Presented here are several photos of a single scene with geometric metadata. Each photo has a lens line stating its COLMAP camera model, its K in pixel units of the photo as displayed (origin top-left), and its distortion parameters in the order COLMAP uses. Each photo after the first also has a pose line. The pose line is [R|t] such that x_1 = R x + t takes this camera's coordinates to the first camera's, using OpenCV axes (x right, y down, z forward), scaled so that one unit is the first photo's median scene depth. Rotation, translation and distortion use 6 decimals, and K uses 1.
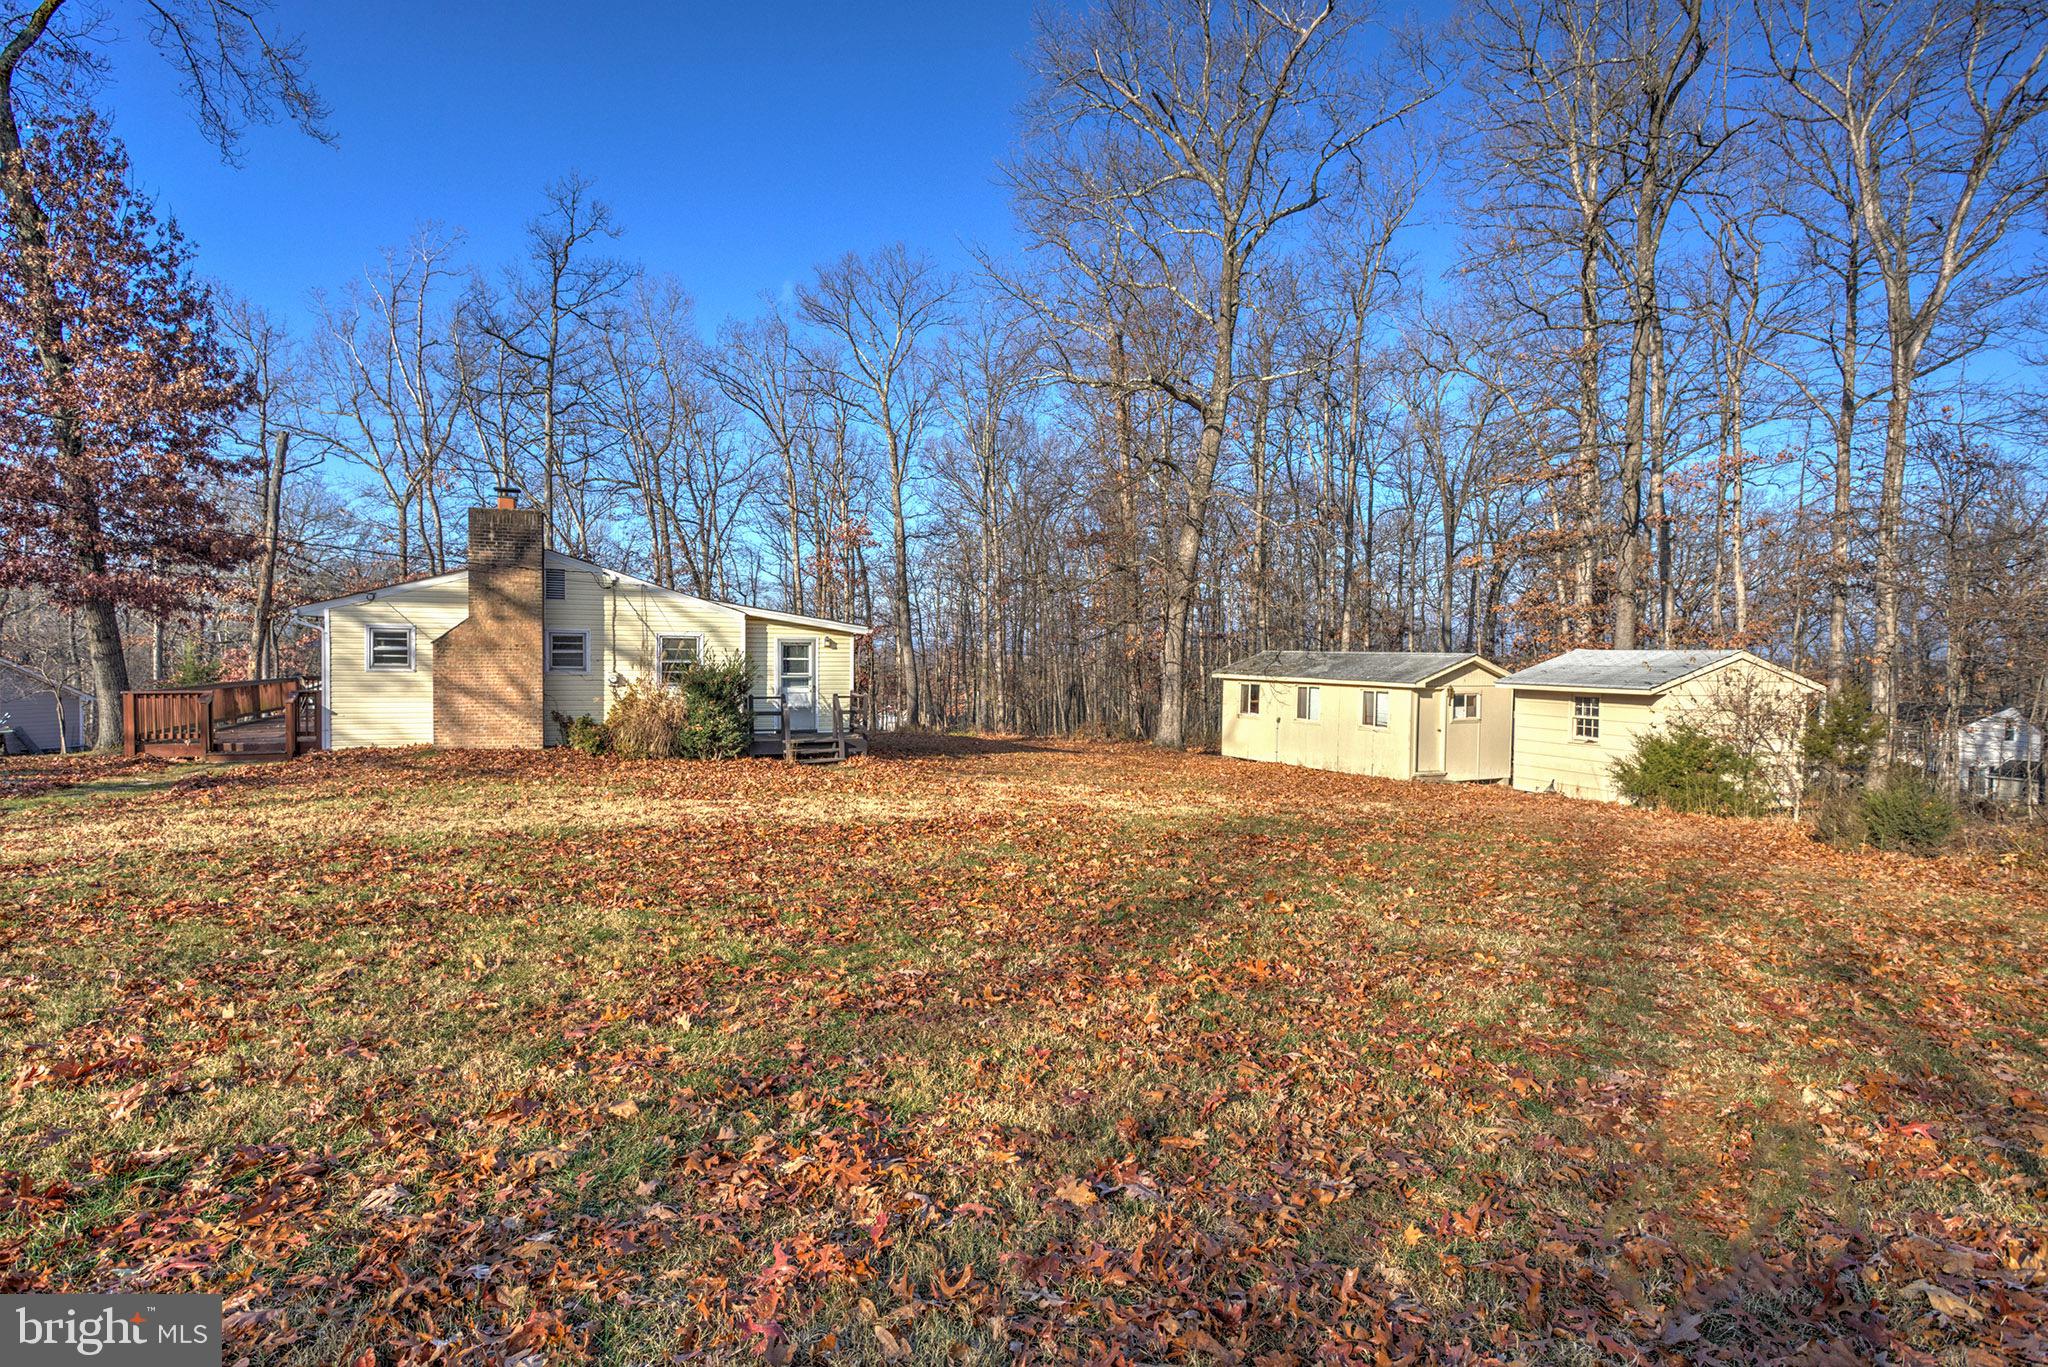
lens RADIAL K [[1092.1, 0, 1010.1], [0, 1092.1, 688.8], [0, 0, 1]] dist [-0.004573, -0.000262]
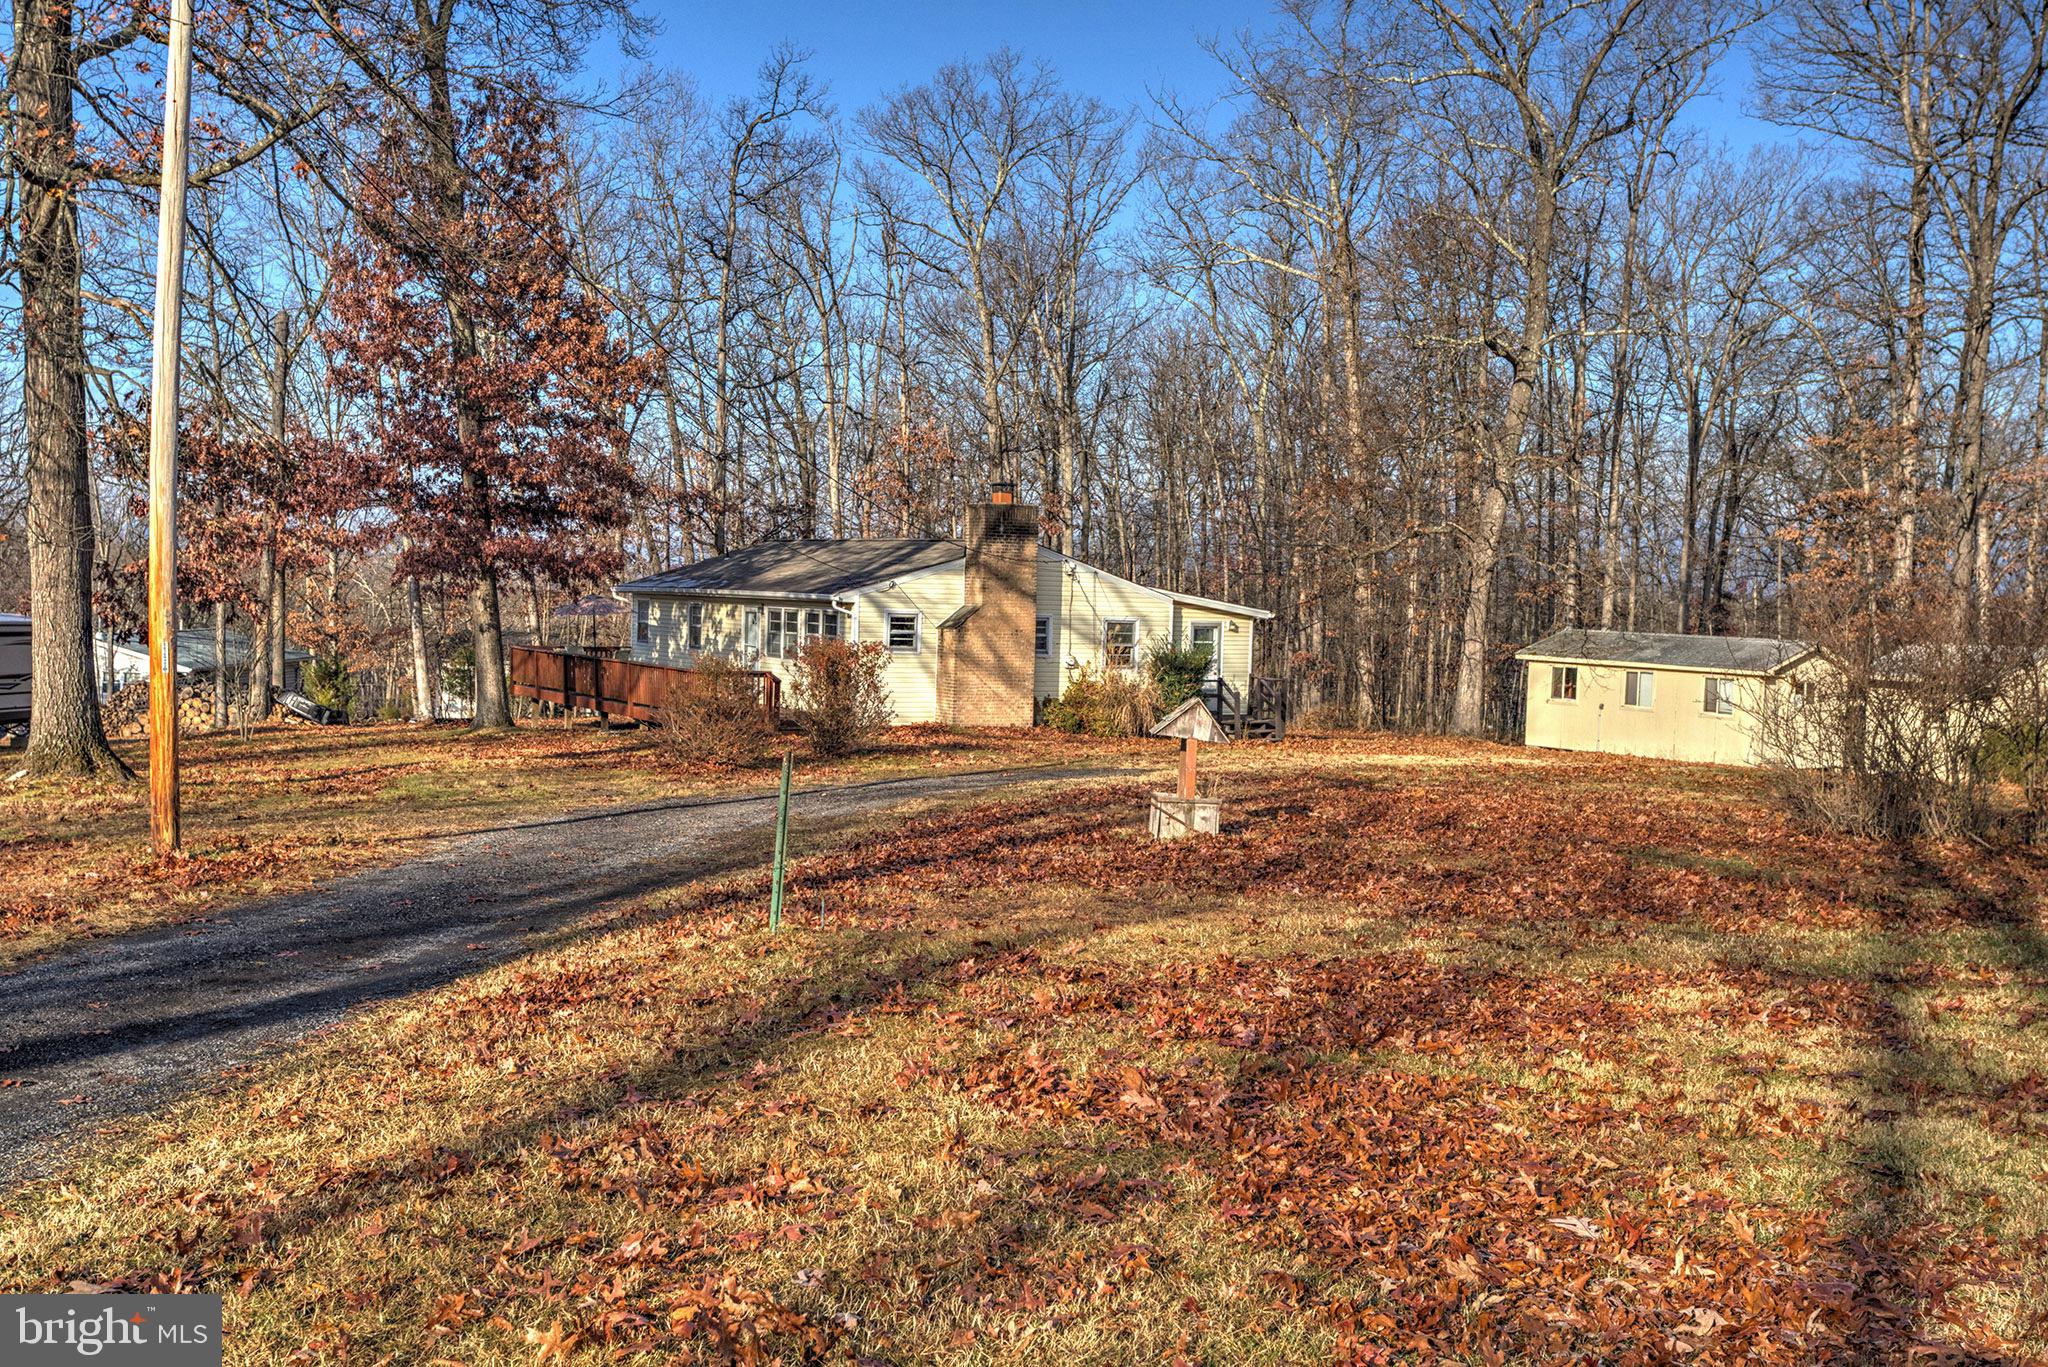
lens RADIAL K [[2224.9, 0, 1025.0], [0, 2224.9, 679.1], [0, 0, 1]] dist [0.043398, 0.000000]
pose [[0.985520, 0.009536, 0.169289, -0.708692], [-0.012146, 0.999823, 0.014387, -0.020438], [-0.169122, -0.016235, 0.985461, -1.002150]]
